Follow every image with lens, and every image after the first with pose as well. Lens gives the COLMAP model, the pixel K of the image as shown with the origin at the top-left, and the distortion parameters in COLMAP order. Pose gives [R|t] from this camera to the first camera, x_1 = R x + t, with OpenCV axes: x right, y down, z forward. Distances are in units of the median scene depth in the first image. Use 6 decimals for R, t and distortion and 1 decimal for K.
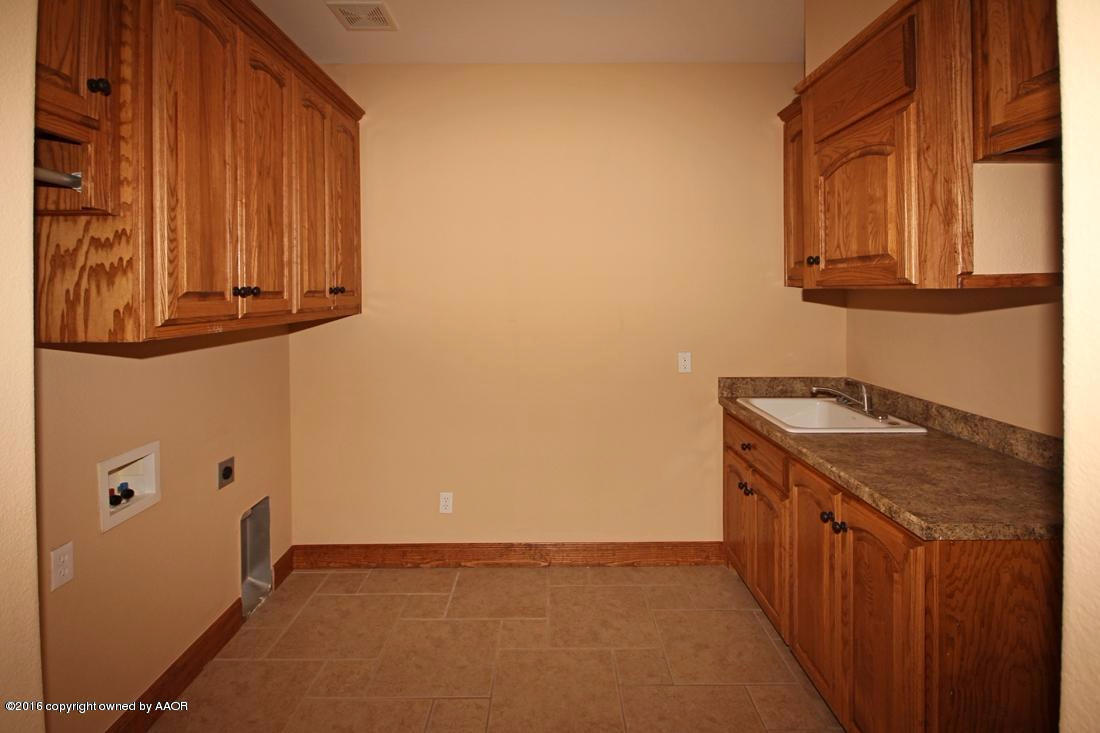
lens RADIAL K [[582.4, 0, 550.0], [0, 582.4, 366.5], [0, 0, 1]] dist [0.000353, 0.000021]
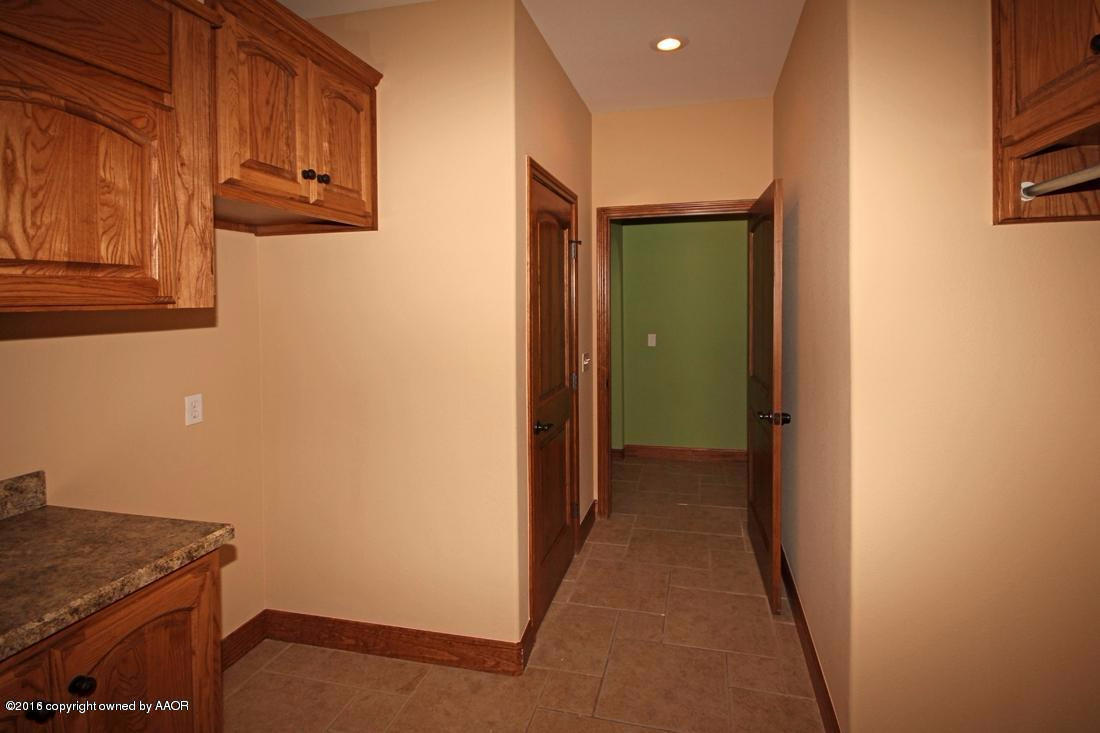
lens RADIAL K [[582.4, 0, 550.0], [0, 582.4, 366.5], [0, 0, 1]] dist [0.000353, 0.000021]
pose [[-0.966098, -0.013743, 0.257811, -0.176421], [0.050236, 0.969490, 0.239929, -0.217216], [-0.253243, 0.244746, -0.935931, 1.600350]]
